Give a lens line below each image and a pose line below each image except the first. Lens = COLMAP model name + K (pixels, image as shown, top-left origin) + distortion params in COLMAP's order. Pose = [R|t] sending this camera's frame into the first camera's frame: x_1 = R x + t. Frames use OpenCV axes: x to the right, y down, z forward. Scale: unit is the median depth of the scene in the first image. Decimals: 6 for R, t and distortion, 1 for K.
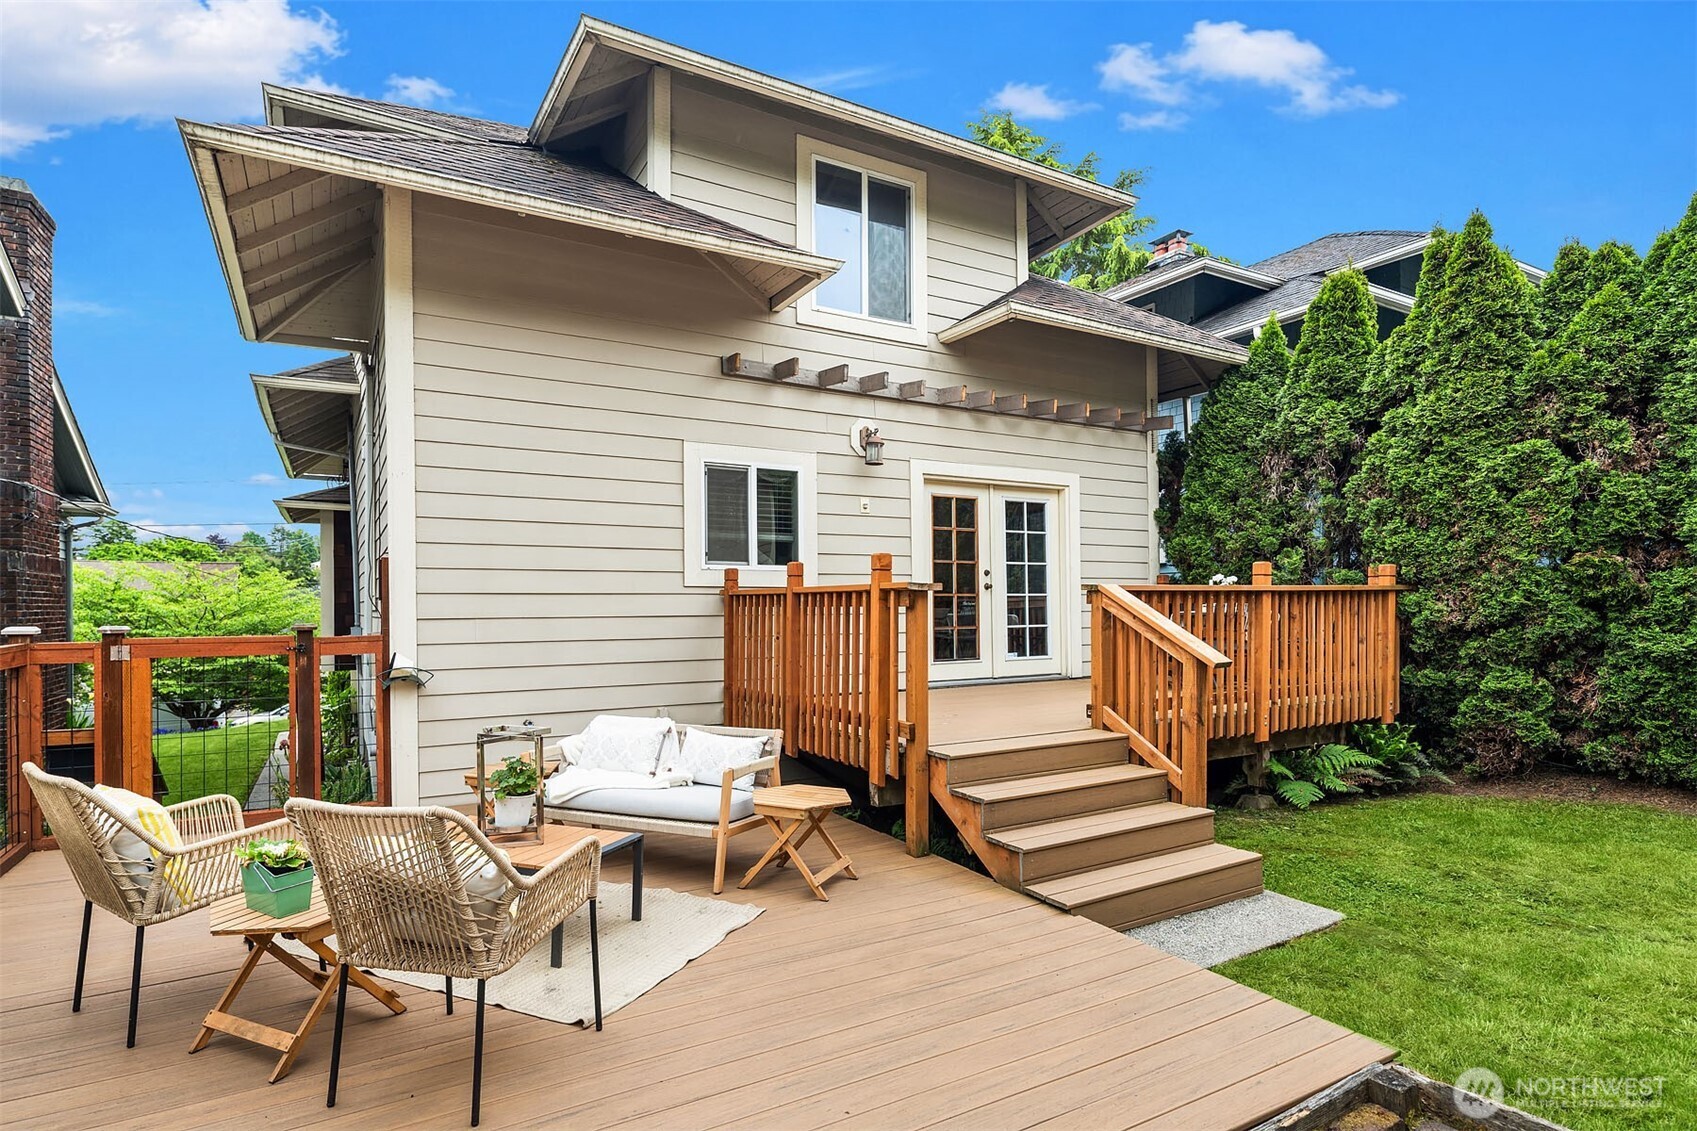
lens RADIAL K [[846.4, 0, 789.6], [0, 846.4, 610.3], [0, 0, 1]] dist [0.002308, -0.002284]
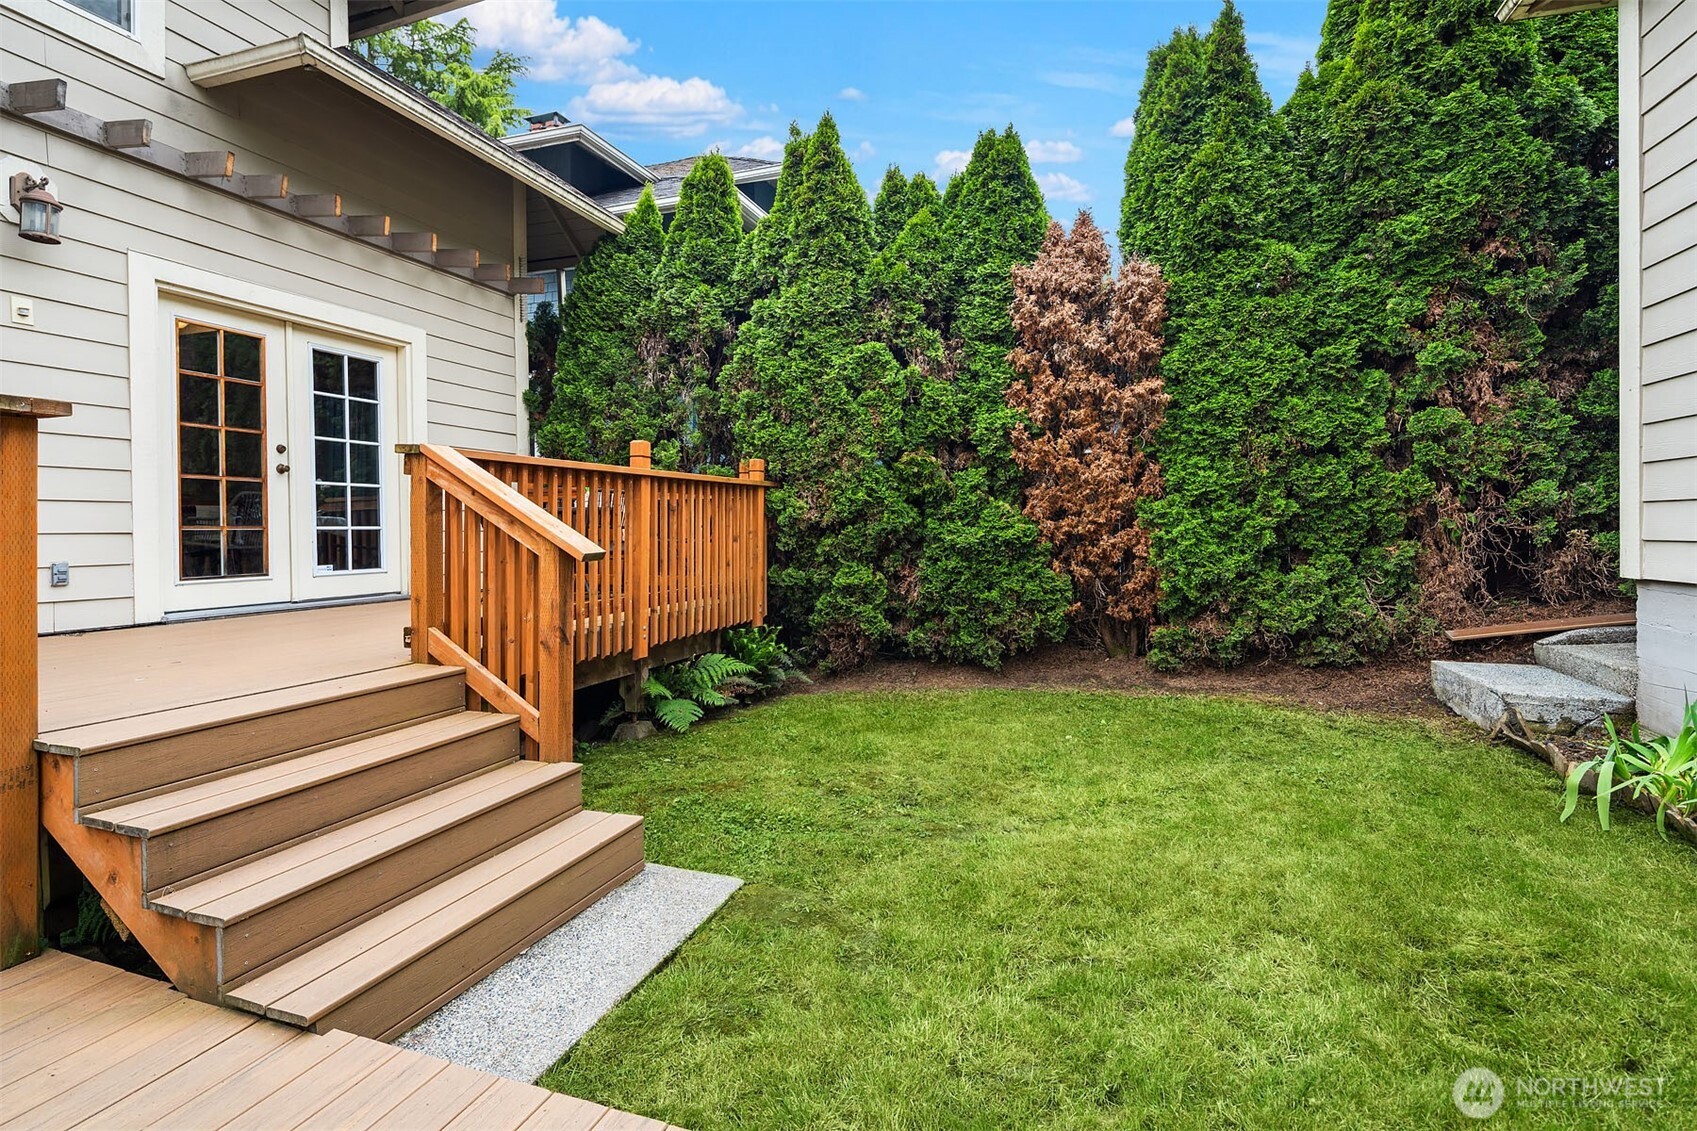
lens RADIAL K [[856.0, 0, 816.5], [0, 856.0, 540.0], [0, 0, 1]] dist [0.003183, -0.000667]
pose [[0.754092, -0.003205, 0.656761, 0.128652], [0.001352, 0.999994, 0.003327, 0.034247], [-0.656768, -0.001621, 0.754091, 0.238235]]
